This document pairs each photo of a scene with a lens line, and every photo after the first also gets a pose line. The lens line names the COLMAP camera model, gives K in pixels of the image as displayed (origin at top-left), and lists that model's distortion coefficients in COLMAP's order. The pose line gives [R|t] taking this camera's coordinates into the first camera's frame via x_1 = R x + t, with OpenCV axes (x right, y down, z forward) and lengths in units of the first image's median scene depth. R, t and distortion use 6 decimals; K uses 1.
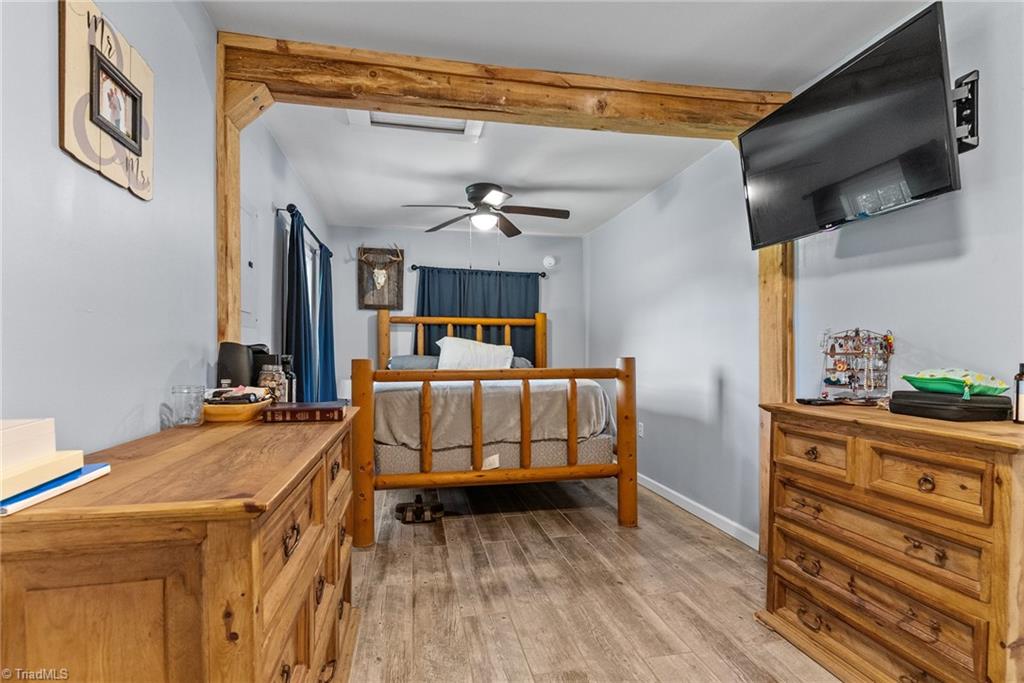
lens RADIAL K [[485.9, 0, 515.9], [0, 485.9, 361.6], [0, 0, 1]] dist [-0.000922, 0.002686]
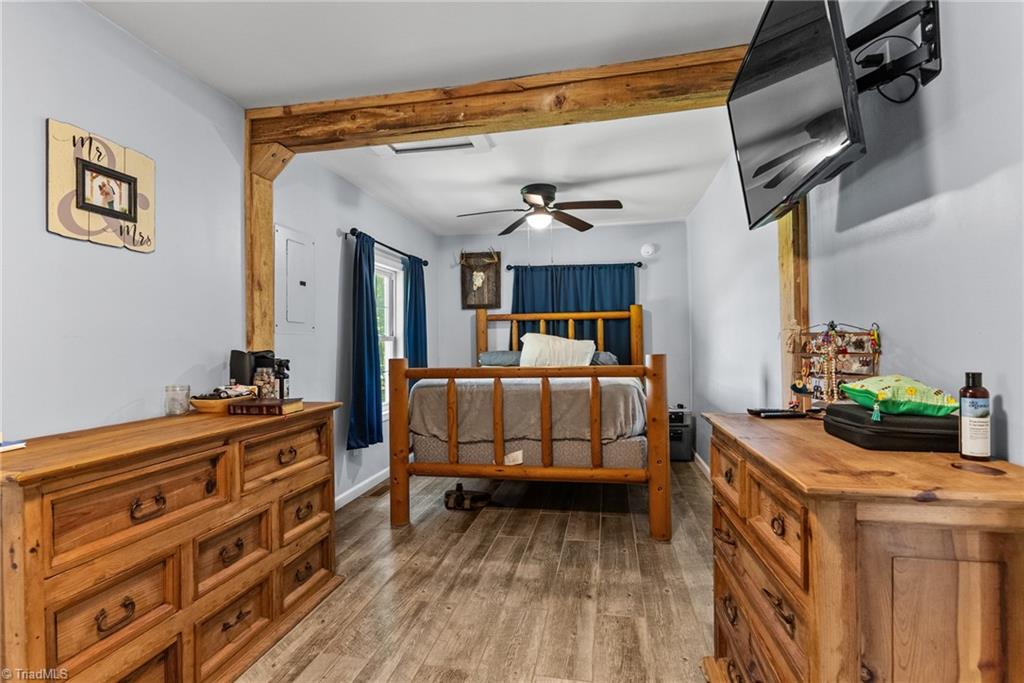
lens RADIAL K [[485.9, 0, 518.0], [0, 485.9, 343.0], [0, 0, 1]] dist [-0.000922, 0.002686]
pose [[0.926231, -0.016126, -0.376610, 0.428830], [0.009515, 0.999766, -0.019408, -0.019153], [0.376835, 0.014393, 0.926168, 0.063548]]
